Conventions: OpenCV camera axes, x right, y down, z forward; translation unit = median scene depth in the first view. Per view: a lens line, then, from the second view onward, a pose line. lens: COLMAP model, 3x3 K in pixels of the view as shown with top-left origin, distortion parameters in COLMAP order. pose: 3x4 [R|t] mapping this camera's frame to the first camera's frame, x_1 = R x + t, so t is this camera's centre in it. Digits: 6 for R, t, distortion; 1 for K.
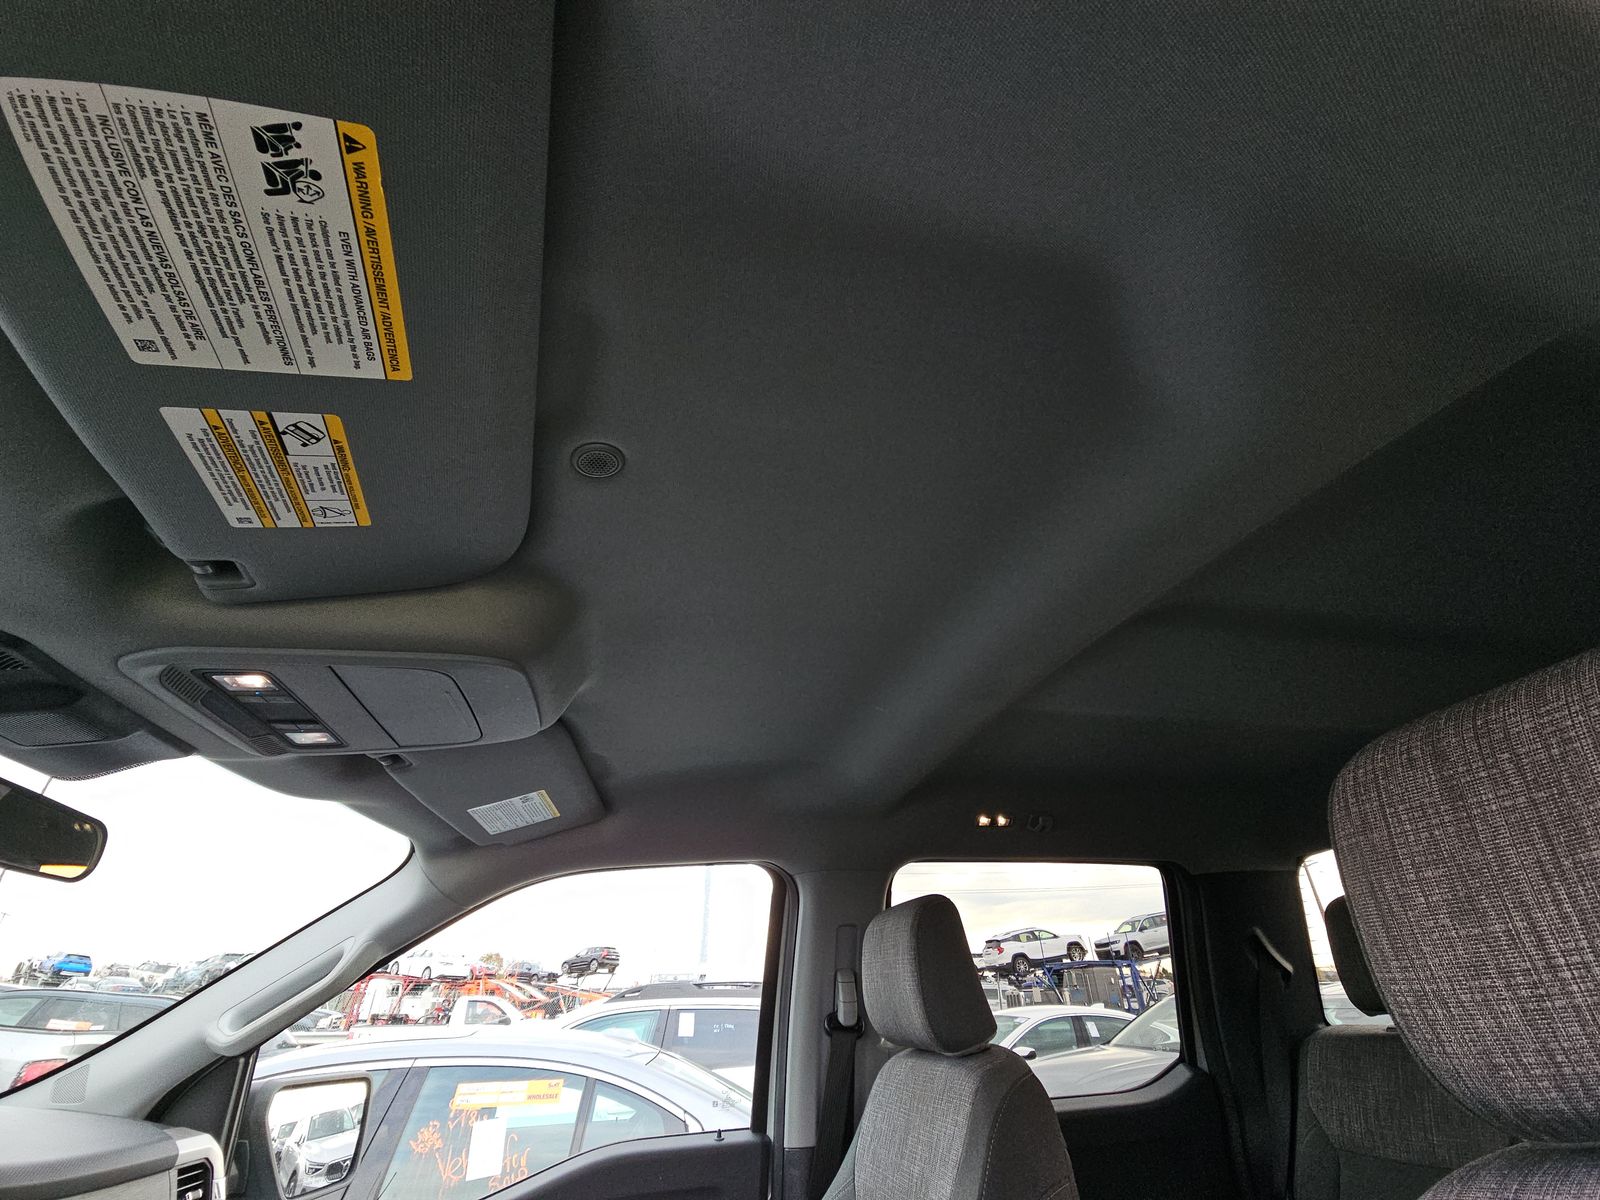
lens RADIAL K [[644.1, 0, 804.9], [0, 644.1, 598.2], [0, 0, 1]] dist [0.015547, -0.011037]
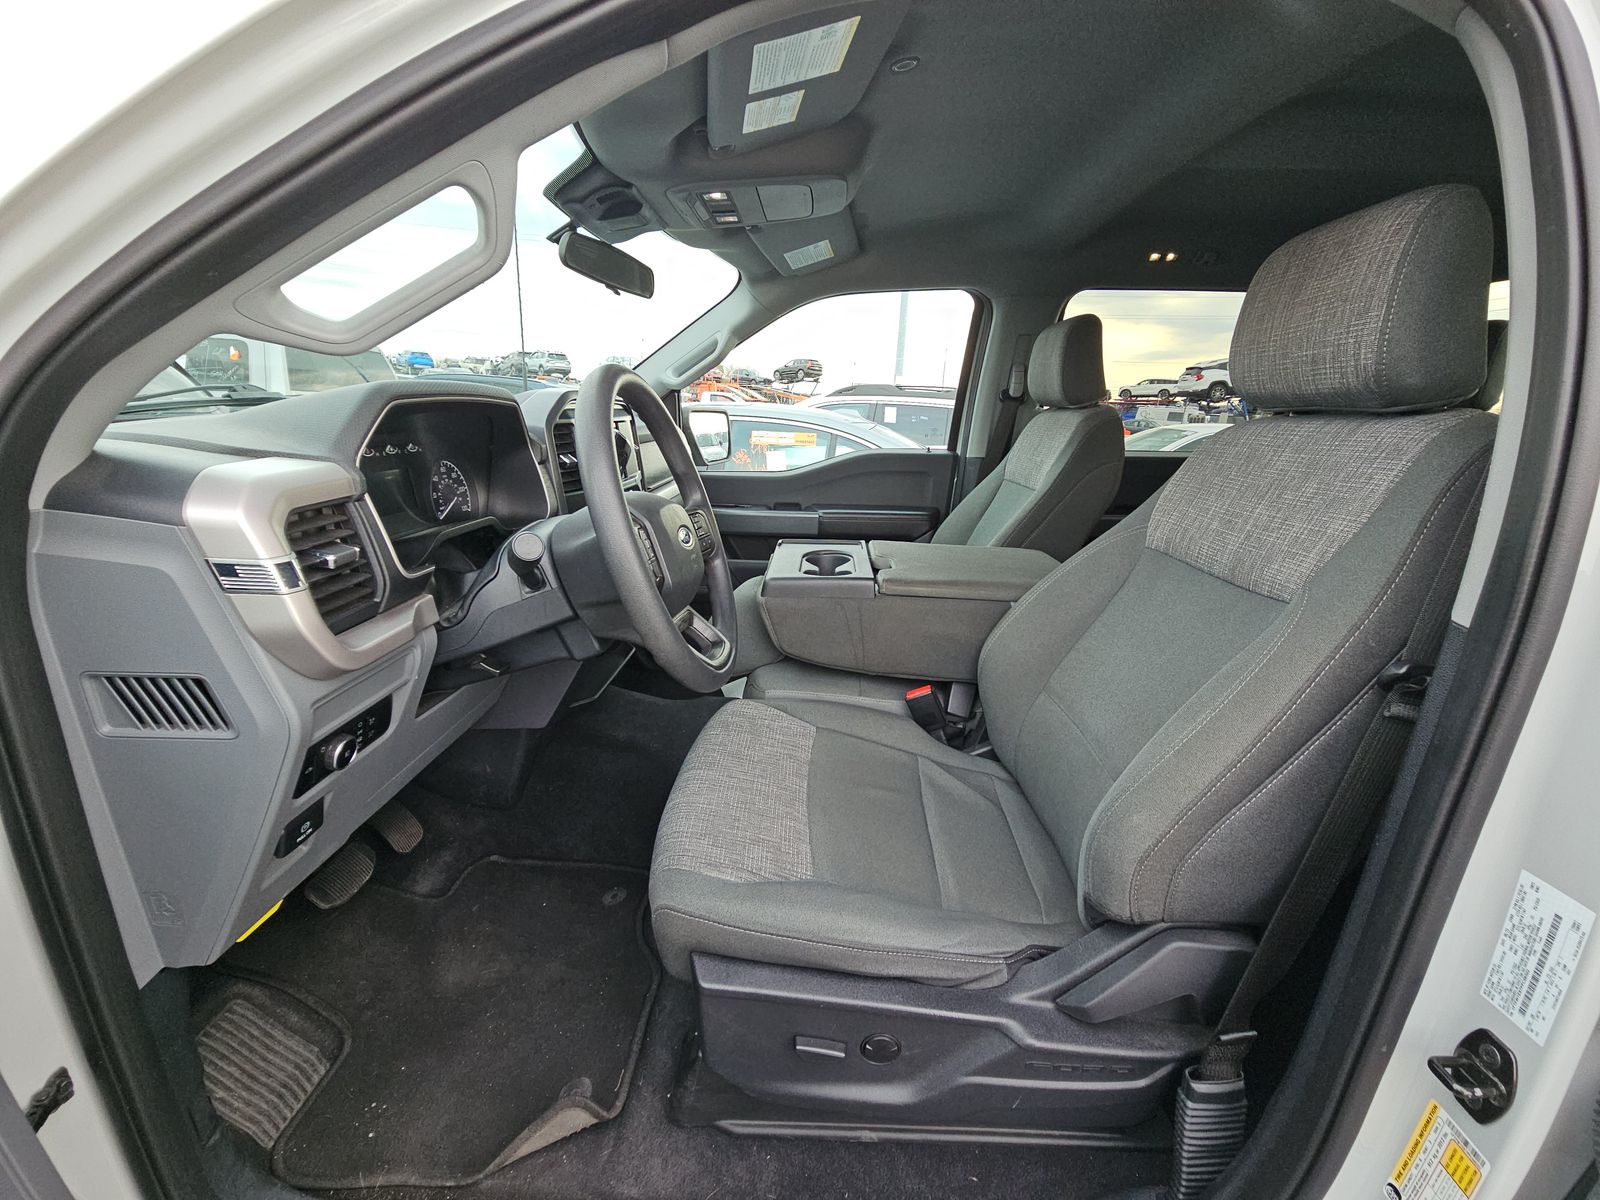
lens RADIAL K [[644.1, 0, 804.9], [0, 644.1, 598.2], [0, 0, 1]] dist [0.015547, -0.011037]
pose [[0.963324, 0.126740, -0.236523, 0.007721], [0.092258, 0.671269, 0.735450, -0.208103], [0.251982, -0.730298, 0.634957, -0.474595]]
